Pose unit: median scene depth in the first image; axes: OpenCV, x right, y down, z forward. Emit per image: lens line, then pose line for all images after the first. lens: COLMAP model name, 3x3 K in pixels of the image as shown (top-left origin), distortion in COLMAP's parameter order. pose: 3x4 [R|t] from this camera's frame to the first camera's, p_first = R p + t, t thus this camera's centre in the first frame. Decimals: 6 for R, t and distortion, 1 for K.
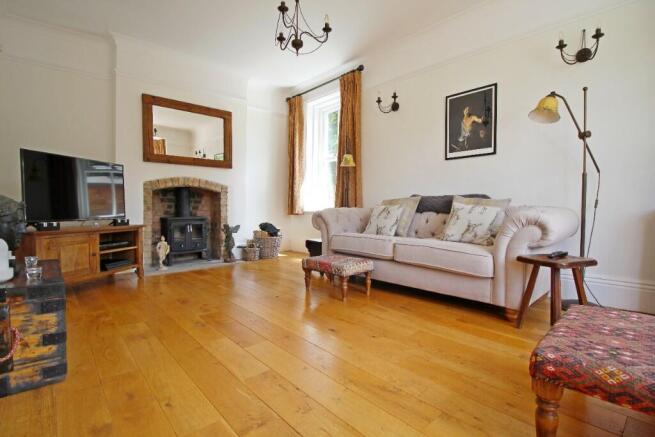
lens RADIAL K [[312.0, 0, 330.1], [0, 312.0, 218.3], [0, 0, 1]] dist [-0.016105, -0.001071]
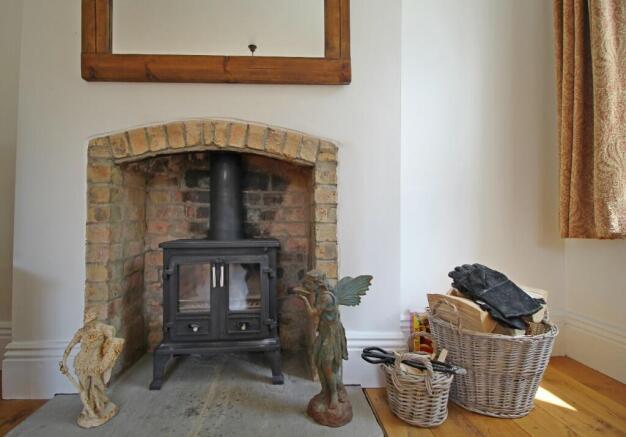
lens RADIAL K [[277.3, 0, 313.0], [0, 277.3, 218.5], [0, 0, 1]] dist [0.001134, 0.000057]
pose [[0.773076, -0.009886, -0.634236, -0.175936], [-0.016339, 0.999236, -0.035492, -0.018504], [0.634103, 0.037801, 0.772324, 0.783066]]
